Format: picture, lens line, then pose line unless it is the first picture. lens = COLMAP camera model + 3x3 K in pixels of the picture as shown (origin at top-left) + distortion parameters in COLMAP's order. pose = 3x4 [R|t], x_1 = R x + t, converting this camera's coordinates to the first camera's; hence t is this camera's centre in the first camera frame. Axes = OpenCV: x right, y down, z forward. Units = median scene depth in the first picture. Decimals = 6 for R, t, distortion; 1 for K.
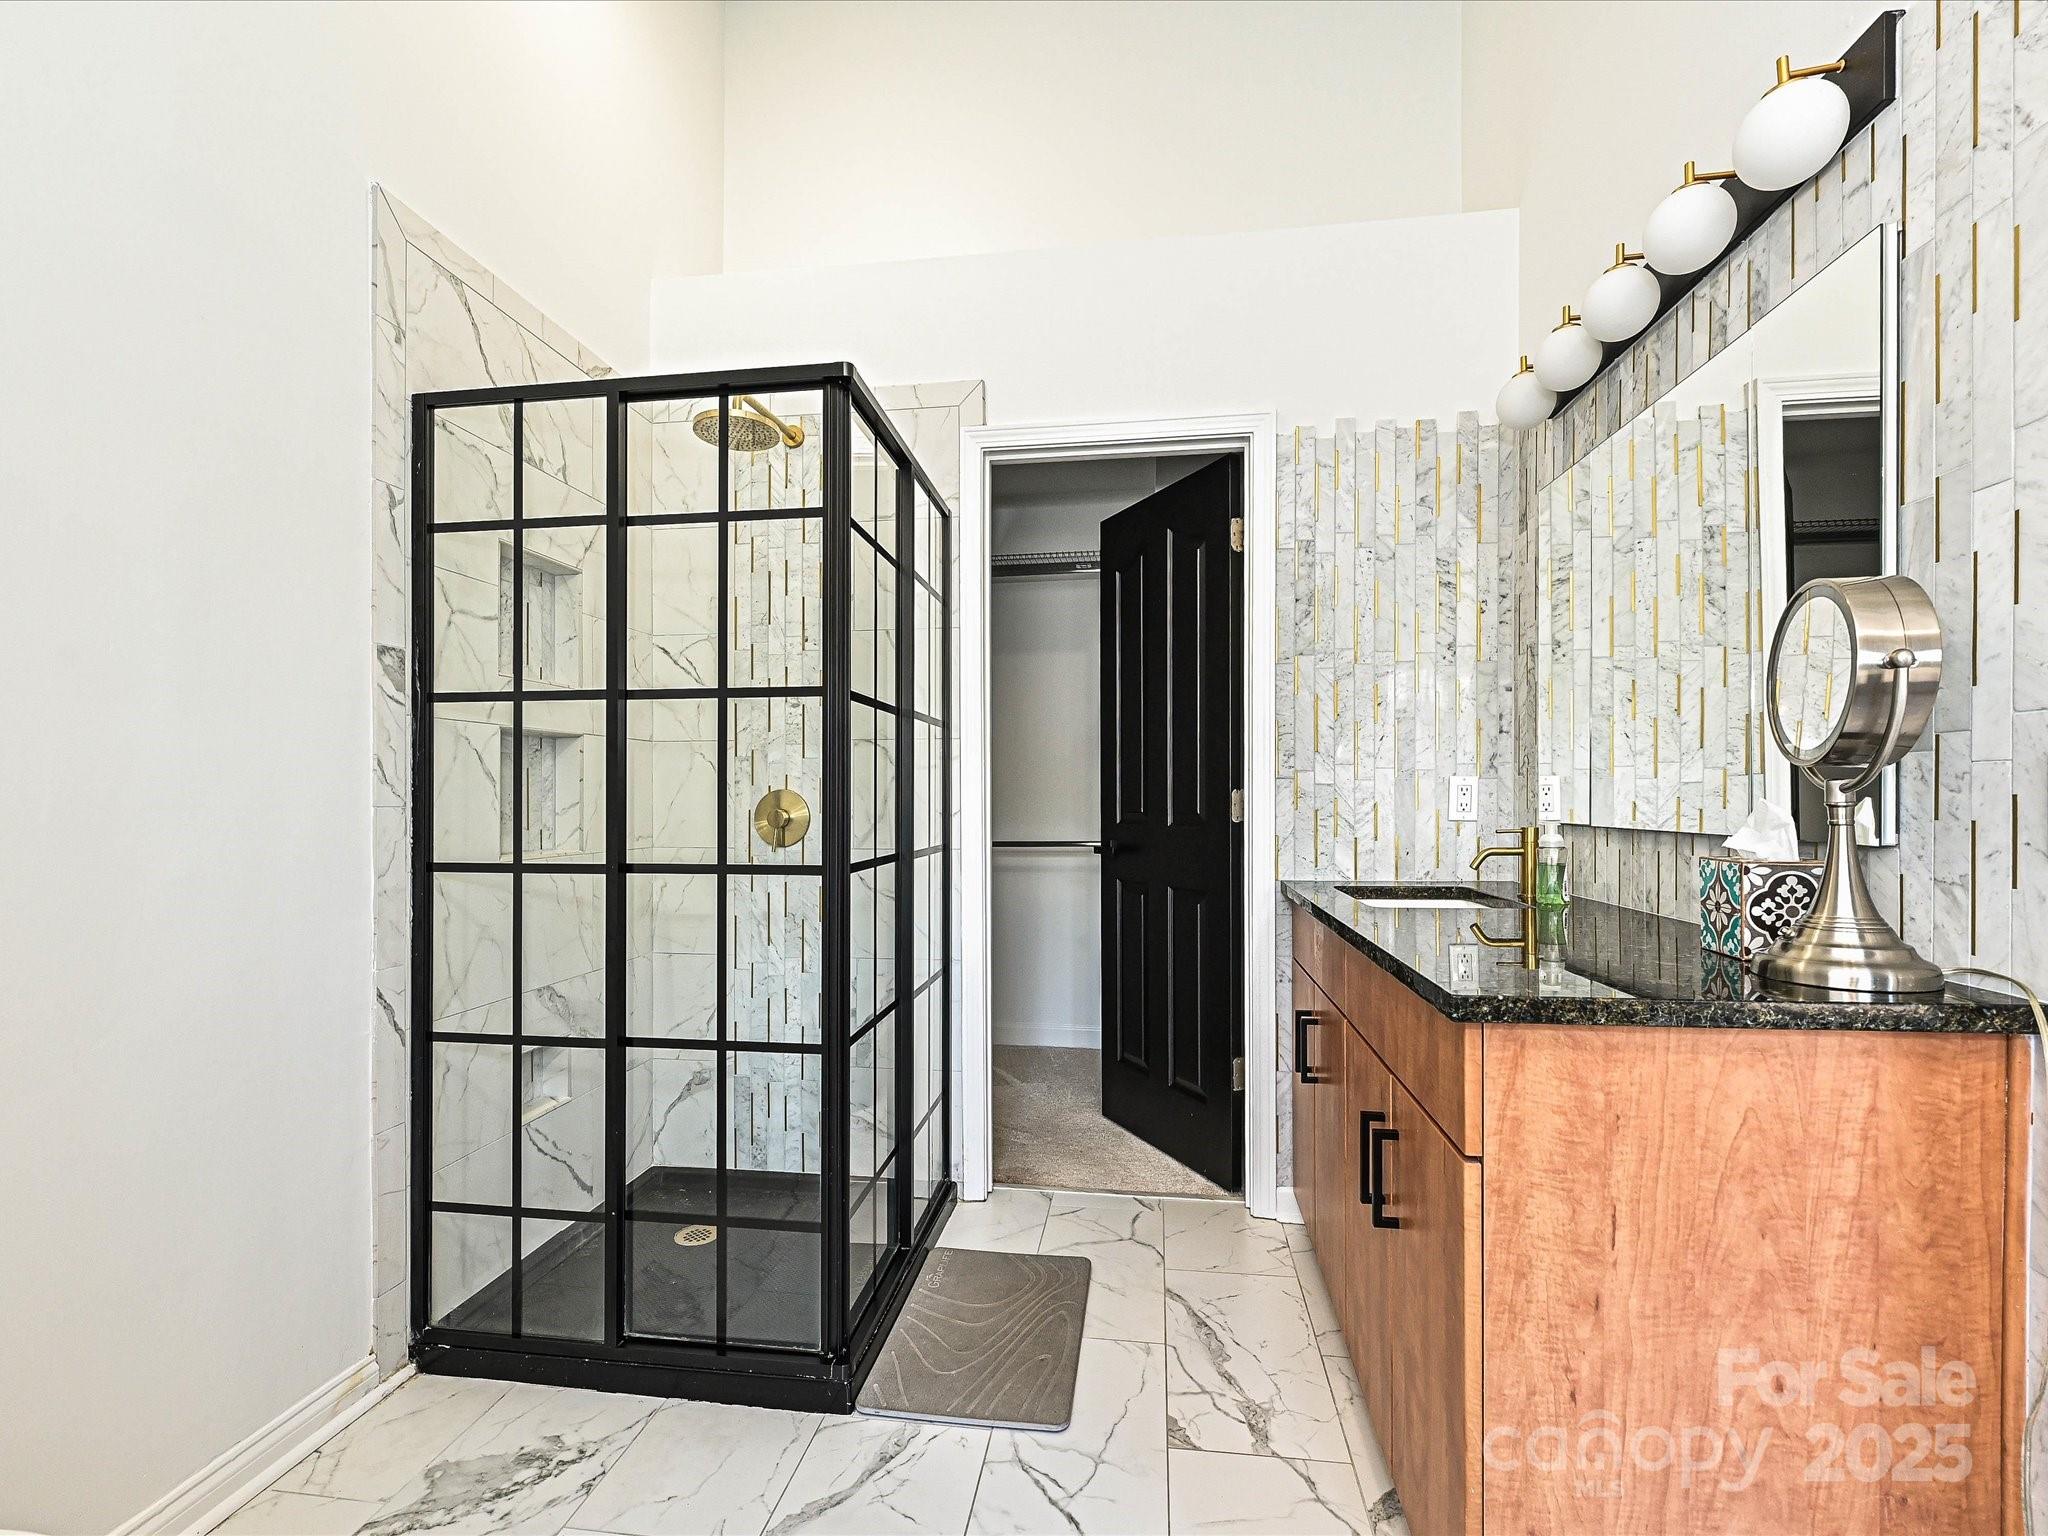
lens RADIAL K [[943.8, 0, 1021.9], [0, 943.8, 782.5], [0, 0, 1]] dist [-0.002595, 0.000871]
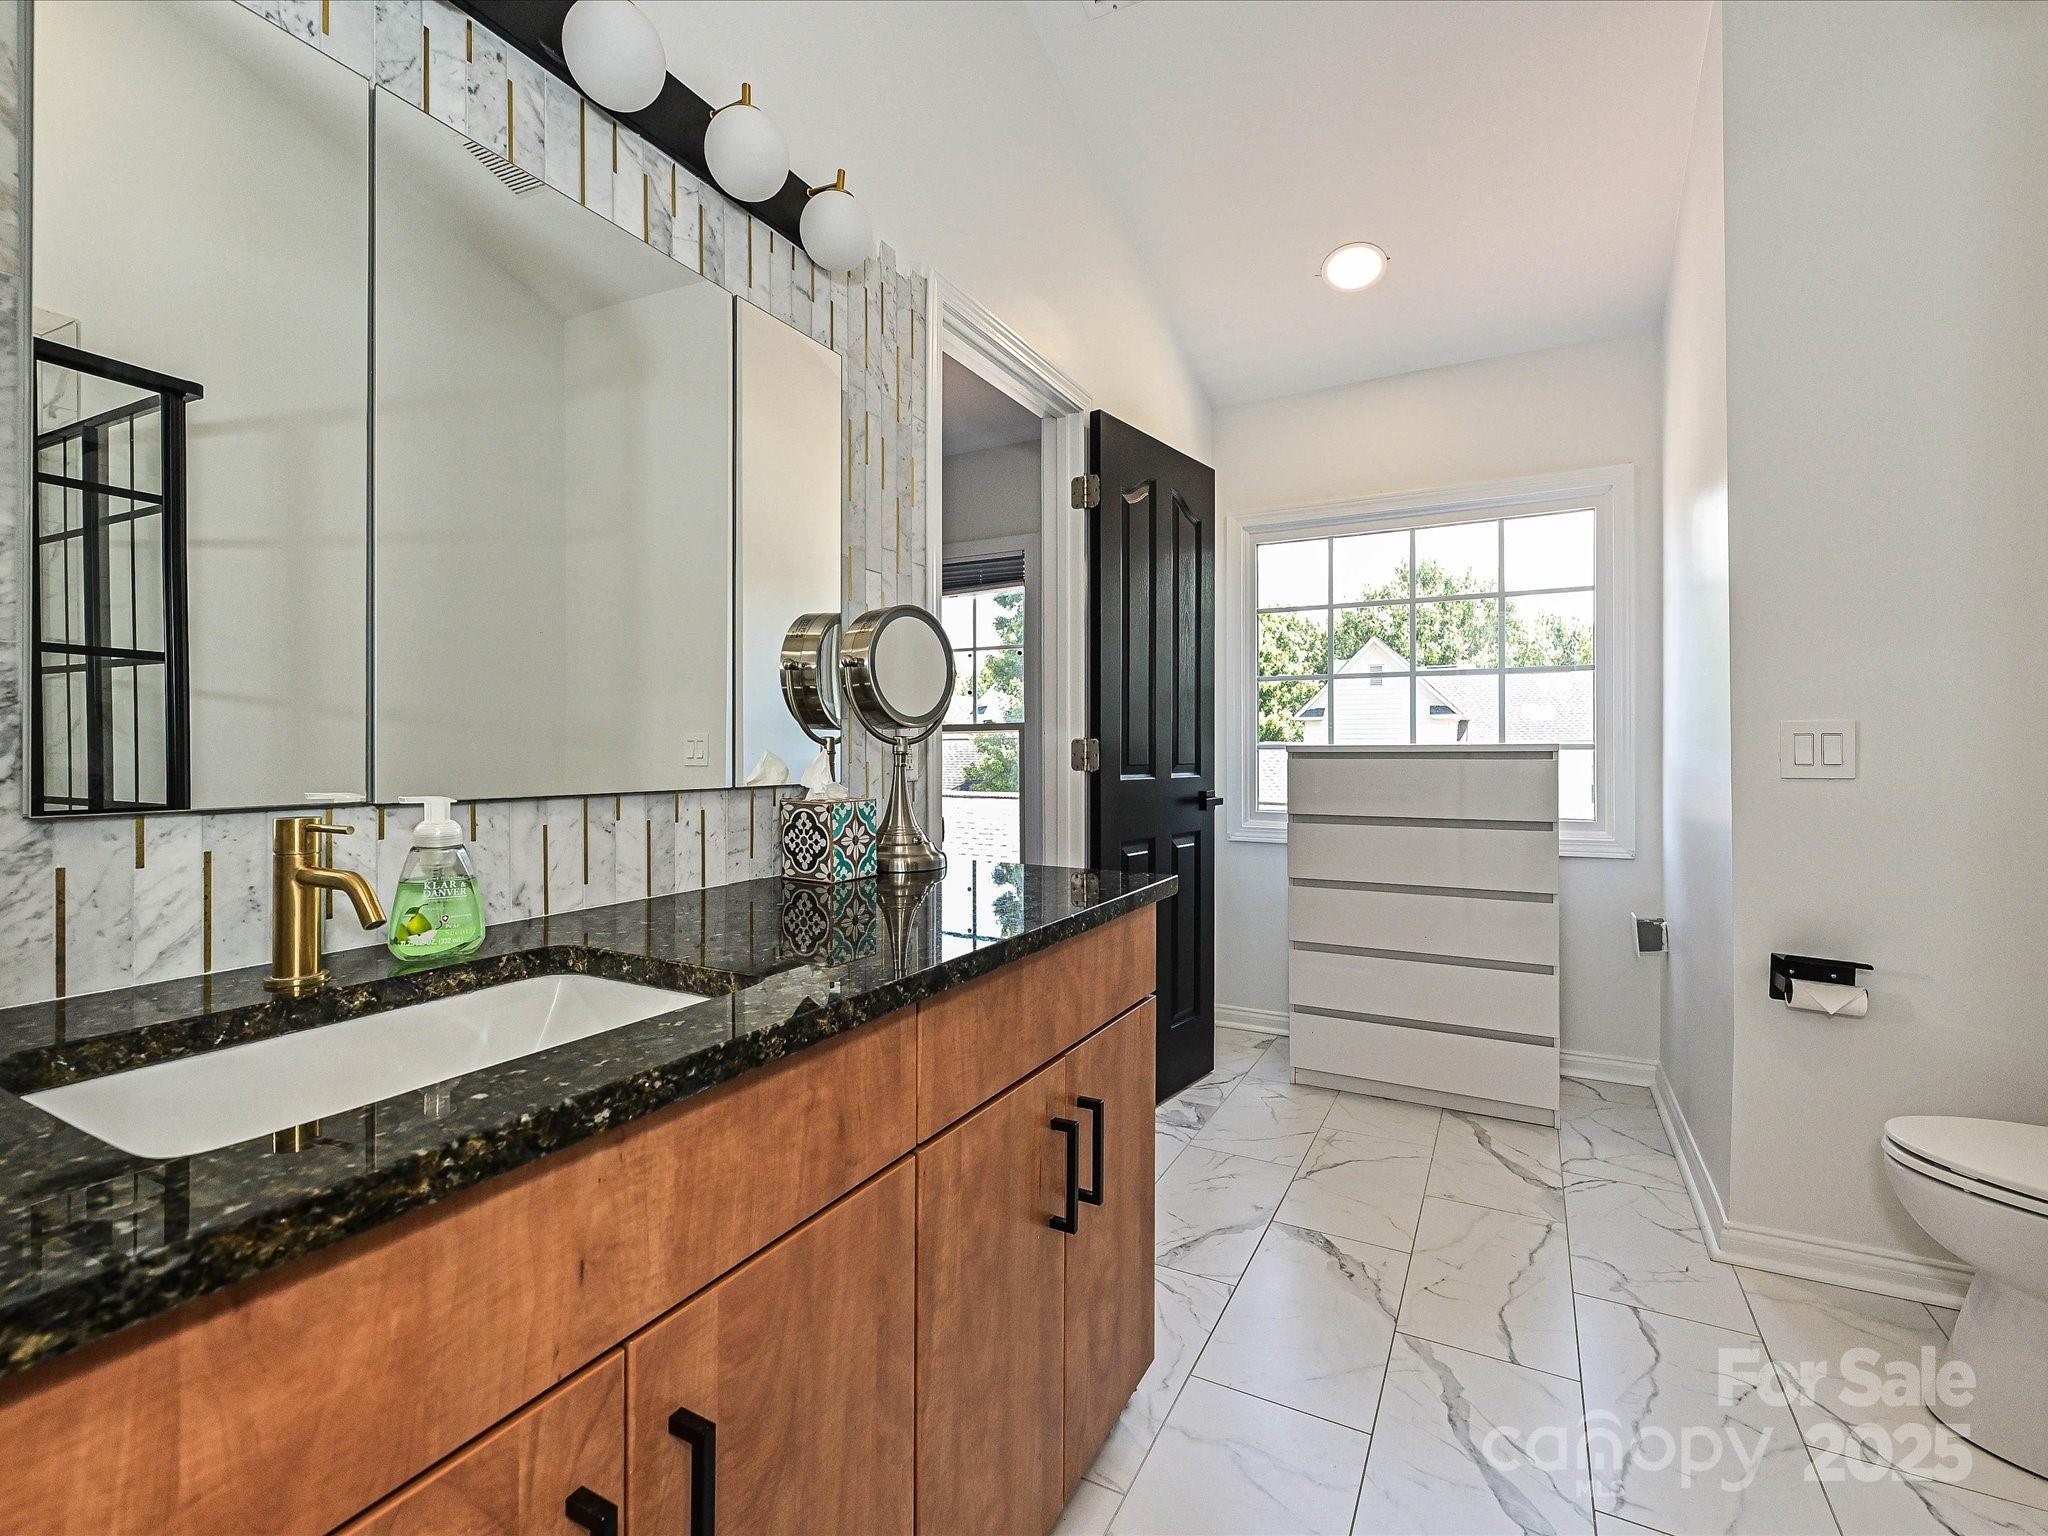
lens RADIAL K [[943.8, 0, 1020.6], [0, 943.8, 759.2], [0, 0, 1]] dist [-0.002595, 0.000871]
pose [[-0.937568, -0.005244, 0.347763, 0.132592], [-0.005058, 0.999986, 0.001442, 0.027174], [-0.347765, -0.000407, -0.937582, 2.043618]]
